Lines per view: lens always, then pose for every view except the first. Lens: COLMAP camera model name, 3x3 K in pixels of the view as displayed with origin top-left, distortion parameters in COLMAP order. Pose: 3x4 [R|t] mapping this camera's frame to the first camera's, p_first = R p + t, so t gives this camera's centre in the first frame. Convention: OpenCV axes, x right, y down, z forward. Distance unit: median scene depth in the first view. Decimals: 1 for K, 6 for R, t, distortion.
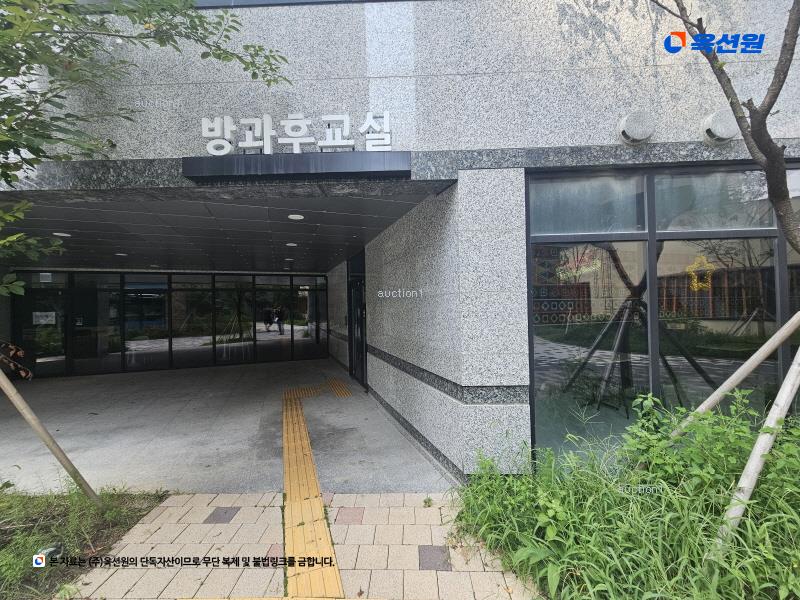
lens RADIAL K [[320.4, 0, 400.1], [0, 320.4, 287.2], [0, 0, 1]] dist [0.066450, 0.000039]
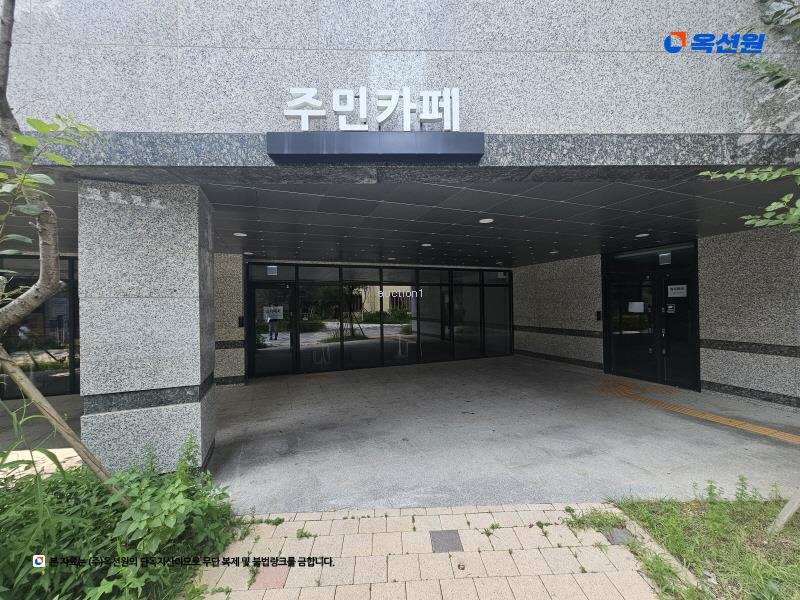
lens RADIAL K [[338.5, 0, 400.0], [0, 338.5, 300.0], [0, 0, 1]] dist [0.028762, 0.000024]
pose [[0.992218, -0.005054, 0.124412, -0.473403], [-0.003025, 0.997903, 0.064662, -0.006225], [-0.124478, -0.064535, 0.990121, 0.032123]]
